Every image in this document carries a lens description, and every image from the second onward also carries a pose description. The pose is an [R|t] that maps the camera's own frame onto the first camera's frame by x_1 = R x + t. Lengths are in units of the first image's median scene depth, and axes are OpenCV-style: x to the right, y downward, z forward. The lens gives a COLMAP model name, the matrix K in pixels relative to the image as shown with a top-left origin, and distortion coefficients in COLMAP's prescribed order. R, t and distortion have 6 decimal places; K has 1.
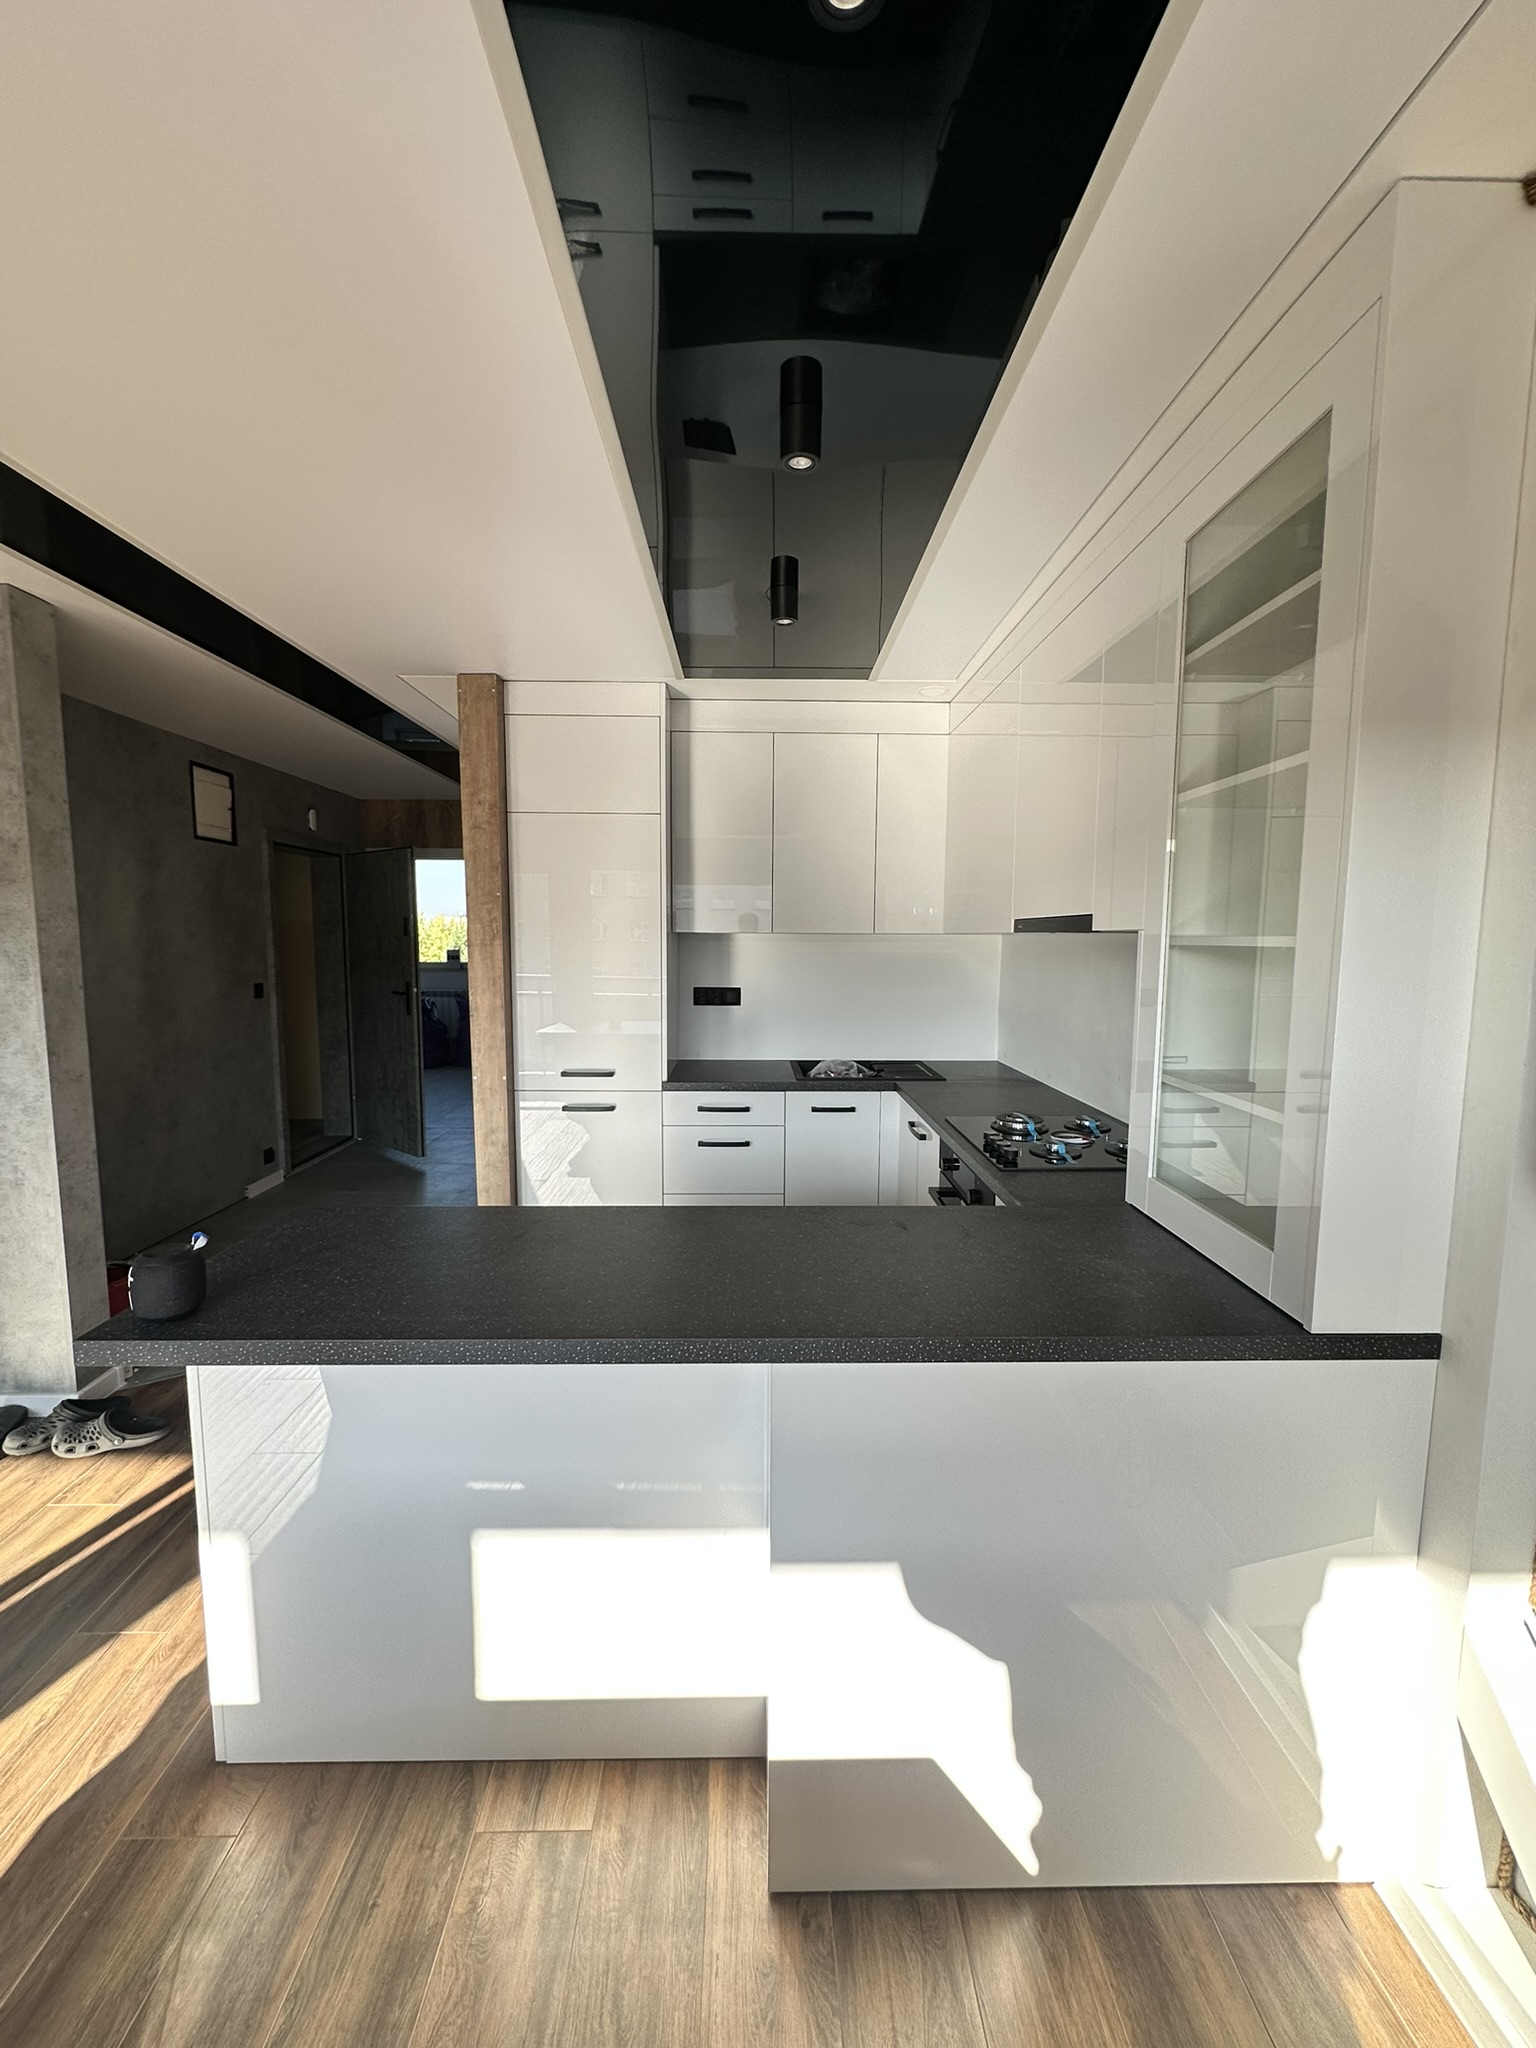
lens RADIAL K [[817.4, 0, 767.1], [0, 817.4, 1025.5], [0, 0, 1]] dist [-0.003155, 0.000621]
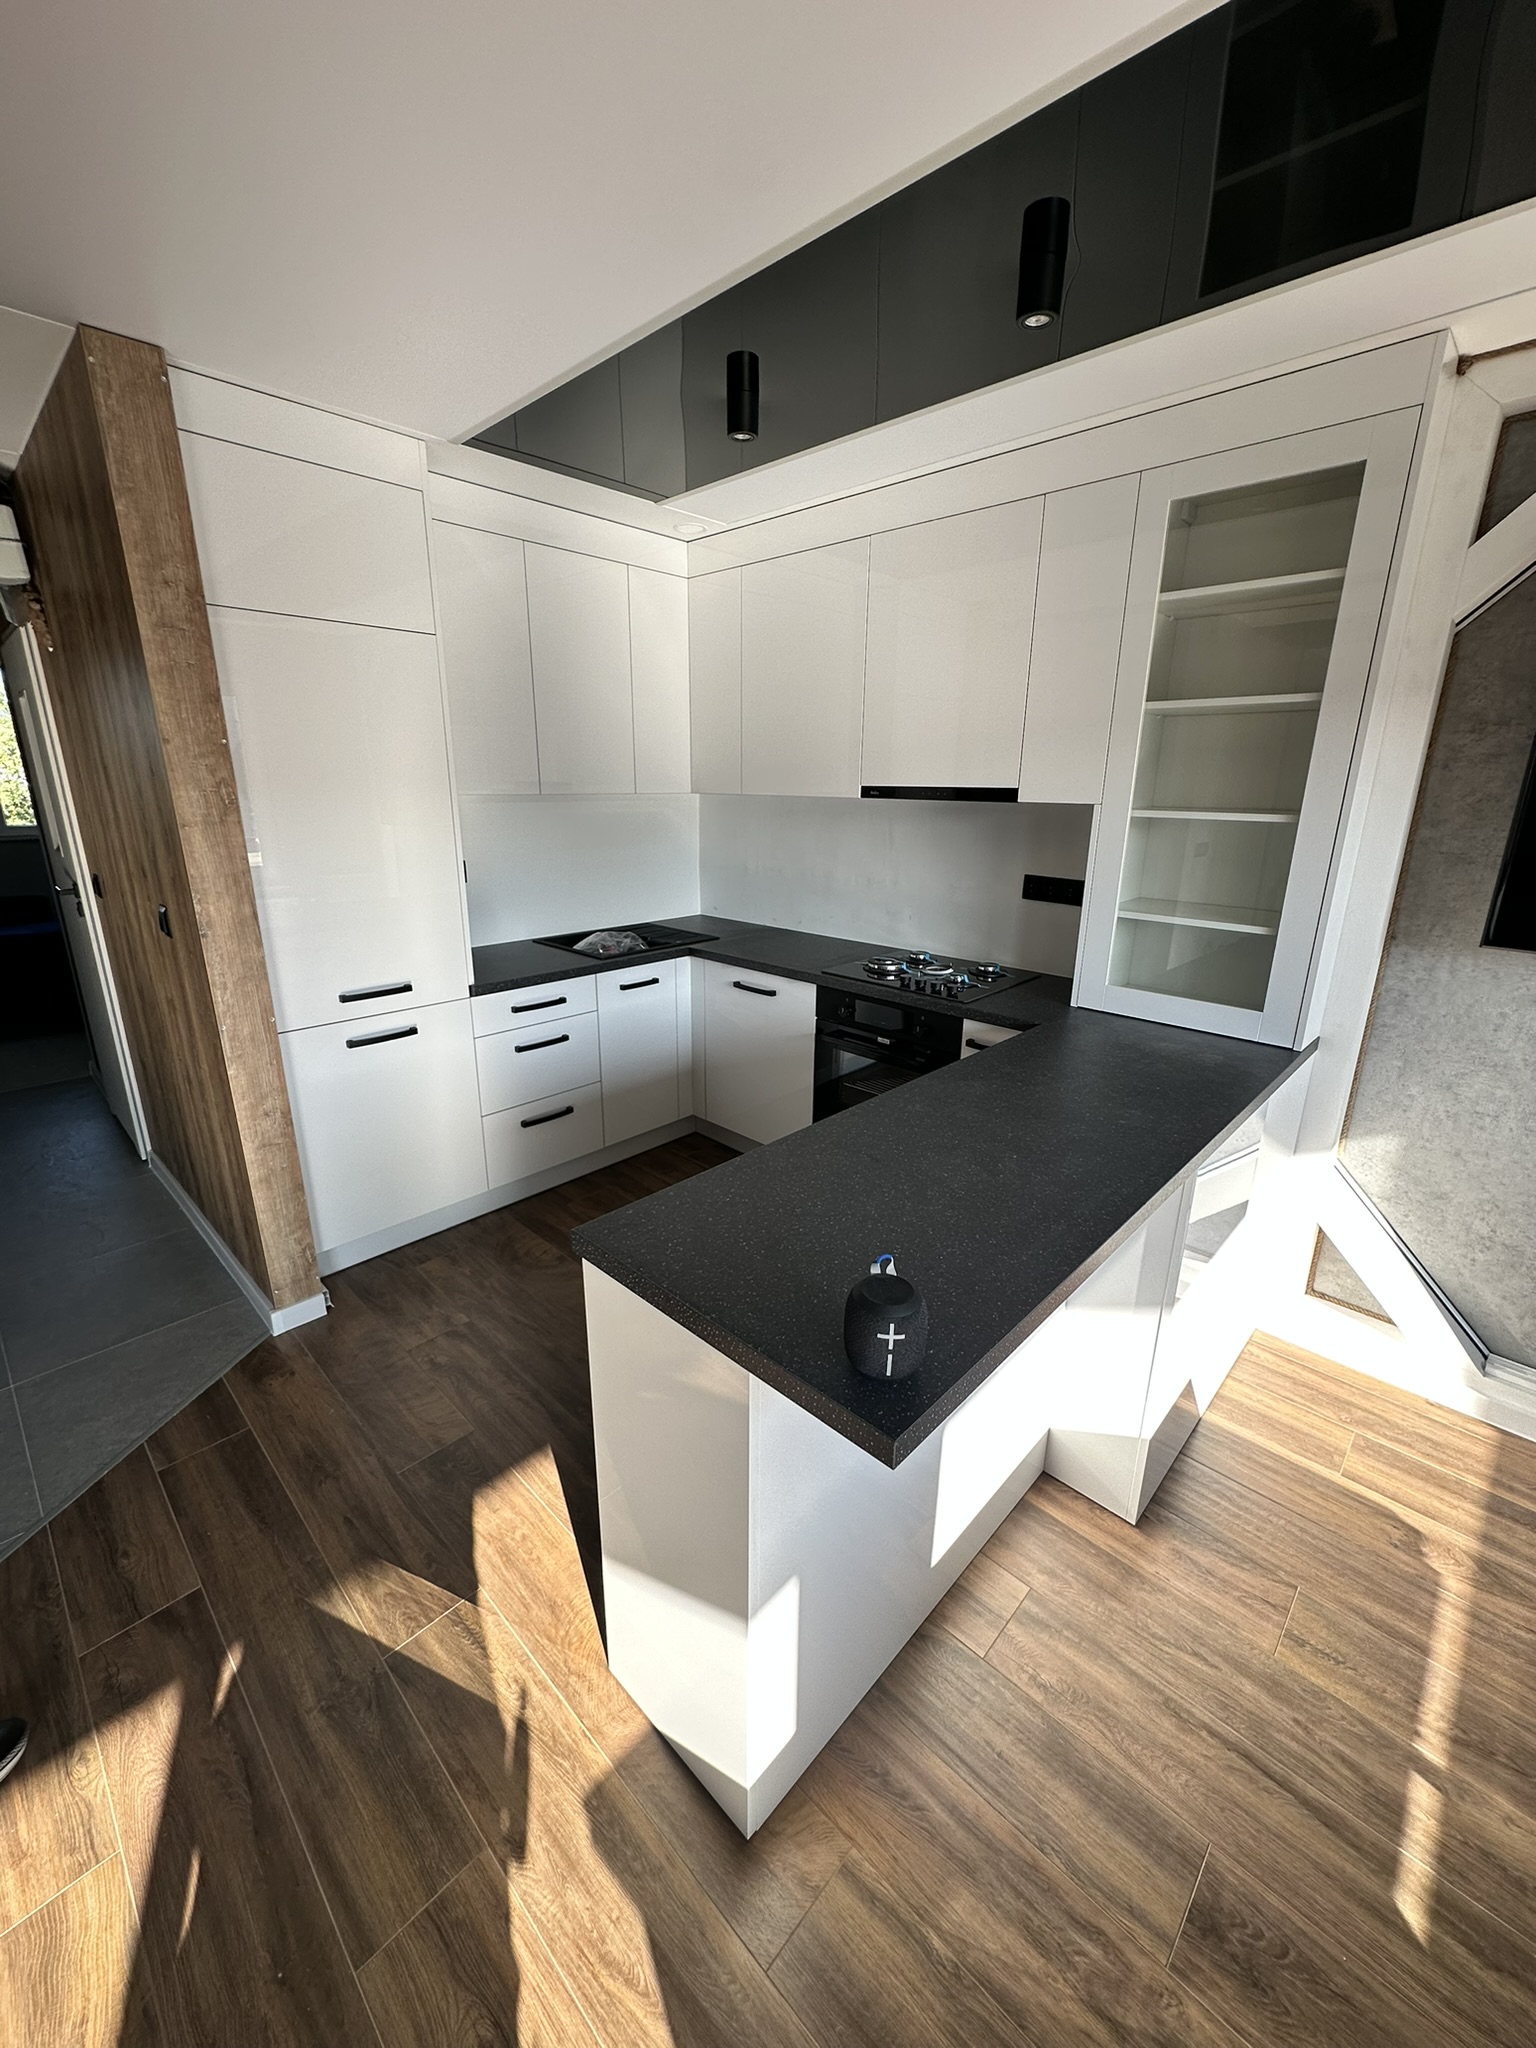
lens RADIAL K [[817.4, 0, 766.6], [0, 817.4, 1024.6], [0, 0, 1]] dist [-0.003155, 0.000621]
pose [[0.707932, -0.203401, 0.676358, -0.510599], [0.070590, 0.973215, 0.218789, -0.054905], [-0.702744, -0.107143, 0.703329, 0.228078]]
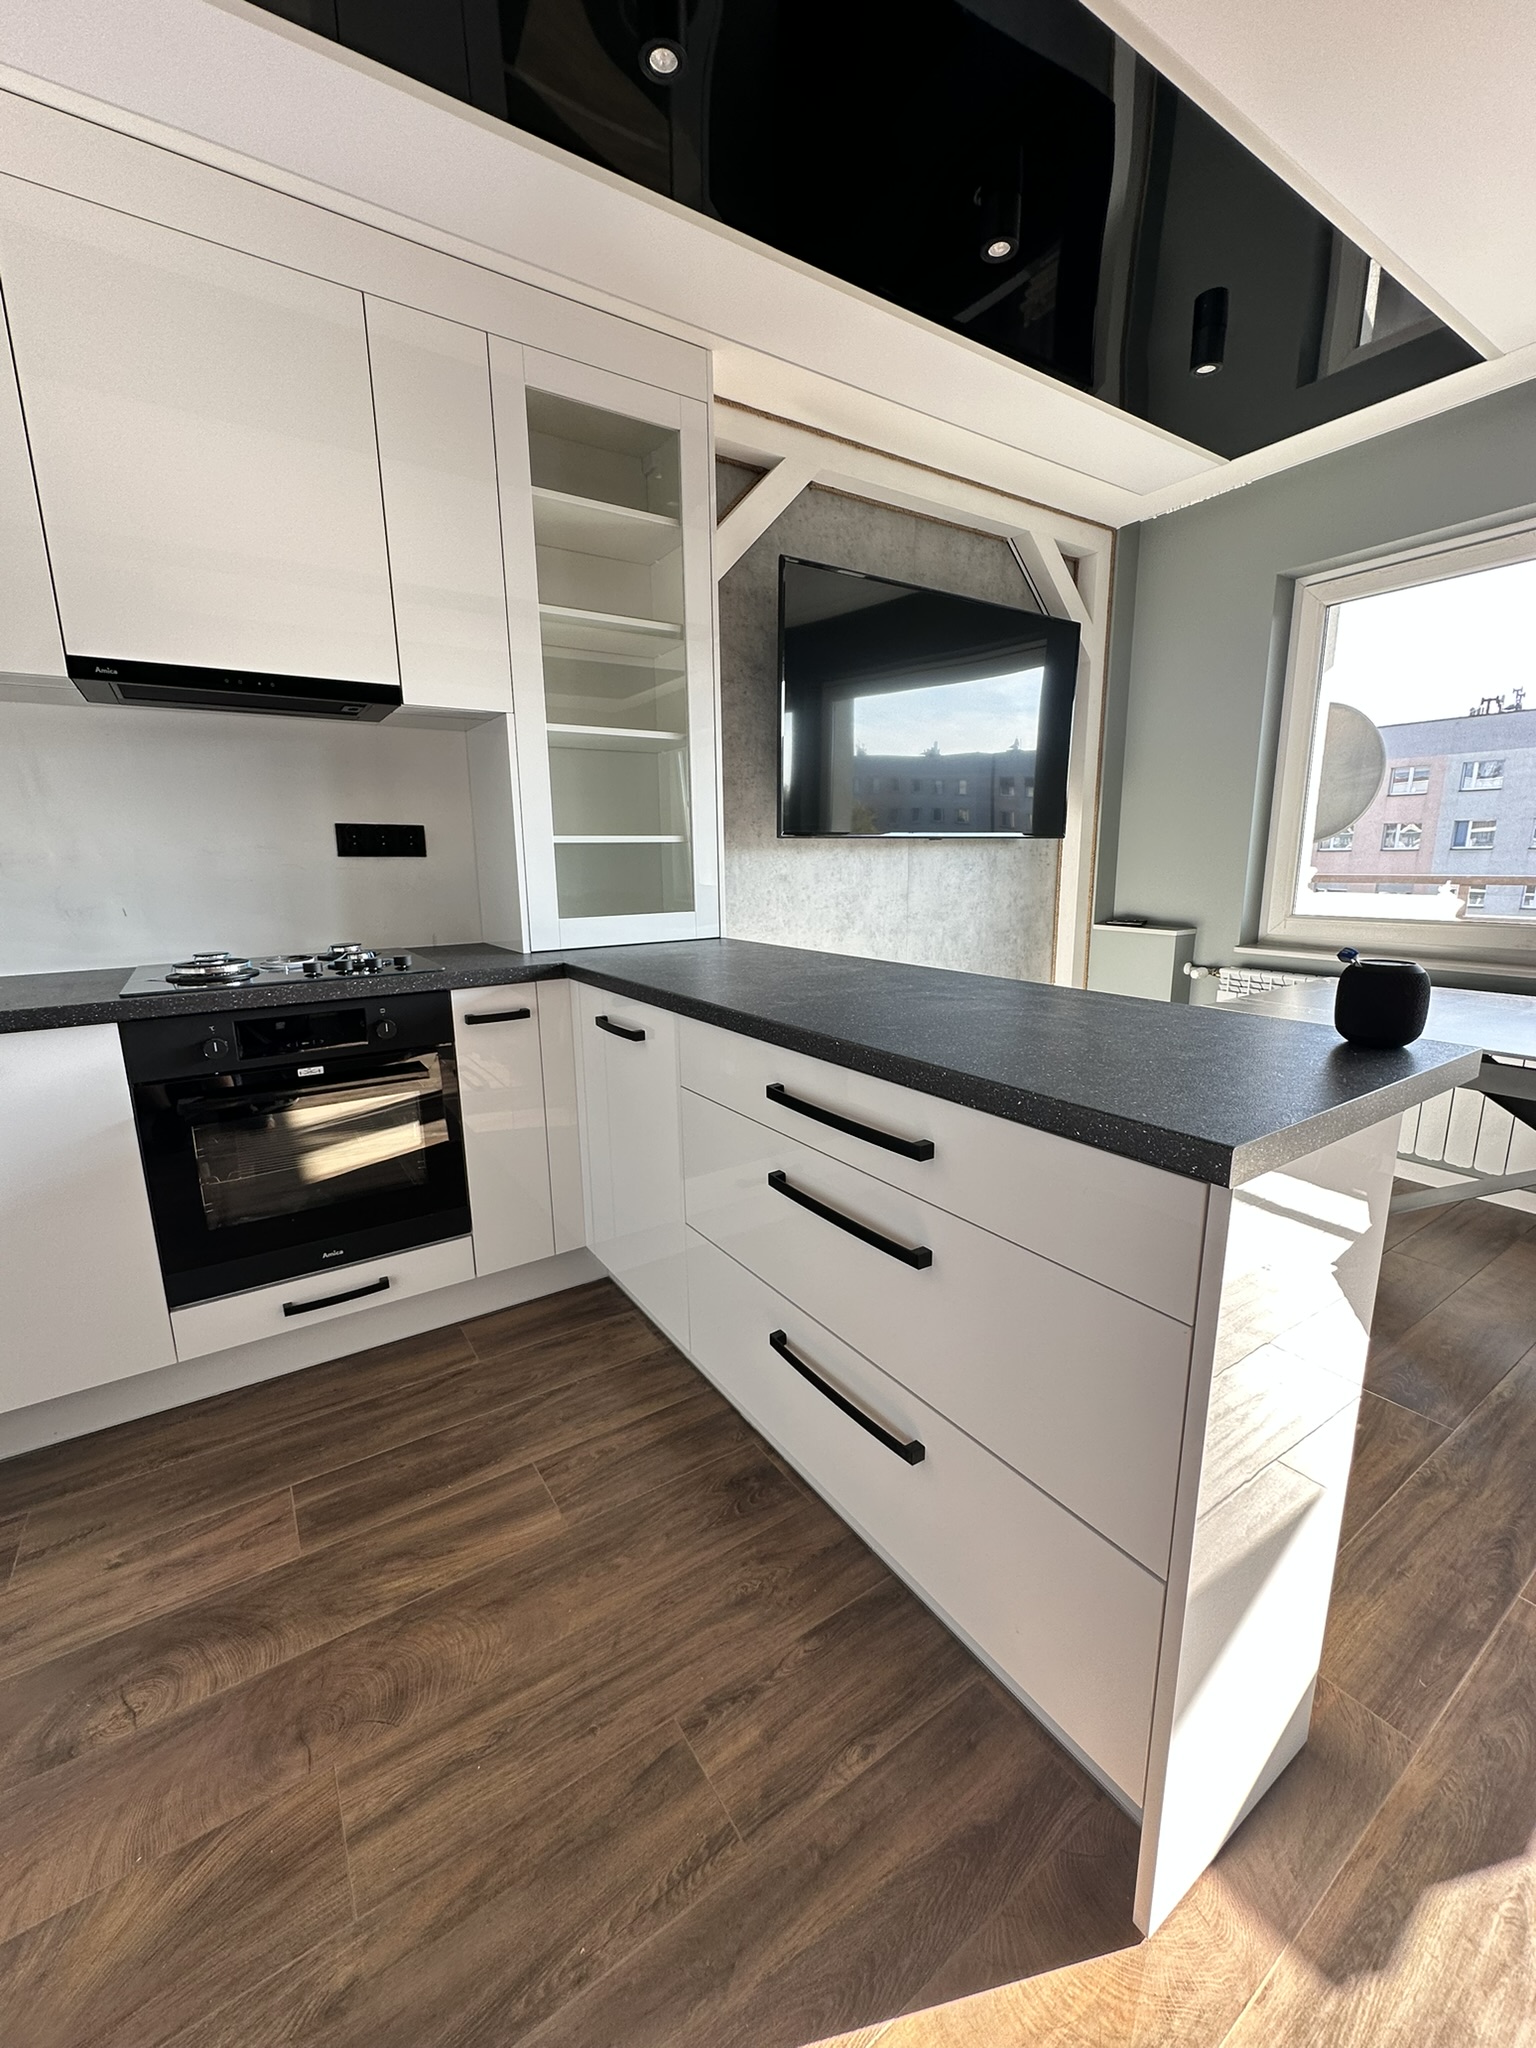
lens RADIAL K [[817.4, 0, 763.3], [0, 817.4, 1023.3], [0, 0, 1]] dist [-0.003155, 0.000621]
pose [[-0.537071, -0.169847, 0.826260, -0.435181], [0.100127, 0.959758, 0.262372, 0.021447], [-0.837573, 0.223644, -0.498452, 0.779092]]
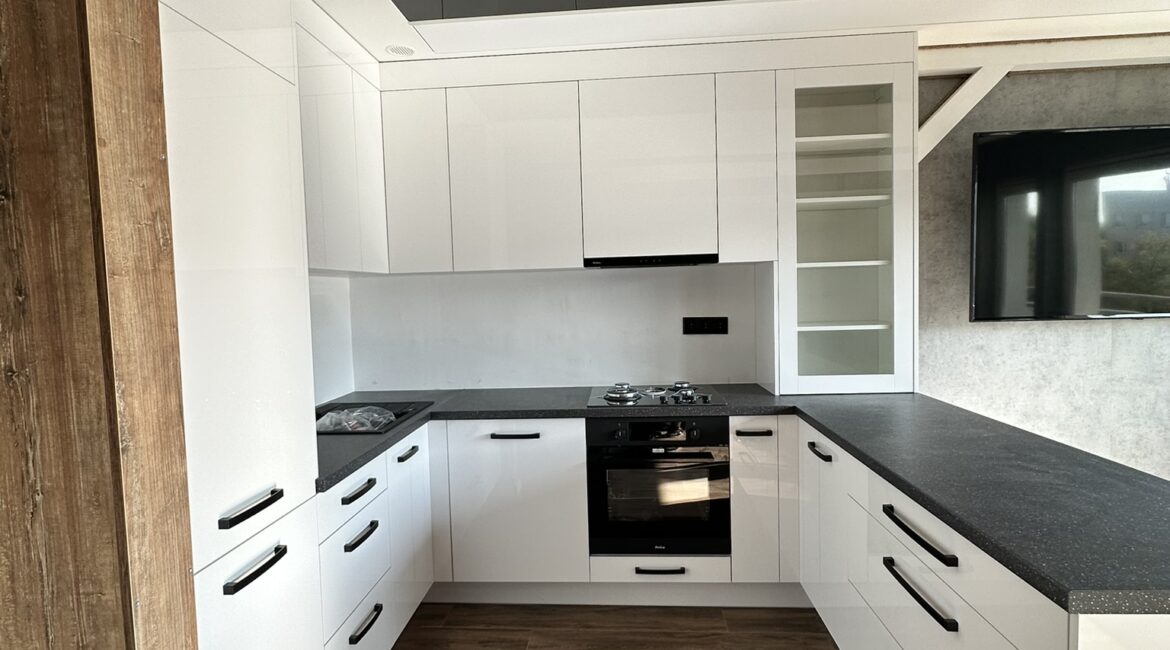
lens RADIAL K [[617.5, 0, 582.4], [0, 617.5, 325.5], [0, 0, 1]] dist [-0.000698, -0.001123]
pose [[0.090048, -0.064342, 0.993857, -0.649753], [0.136753, 0.989257, 0.051654, -0.058135], [-0.986504, 0.131262, 0.097879, 0.764856]]
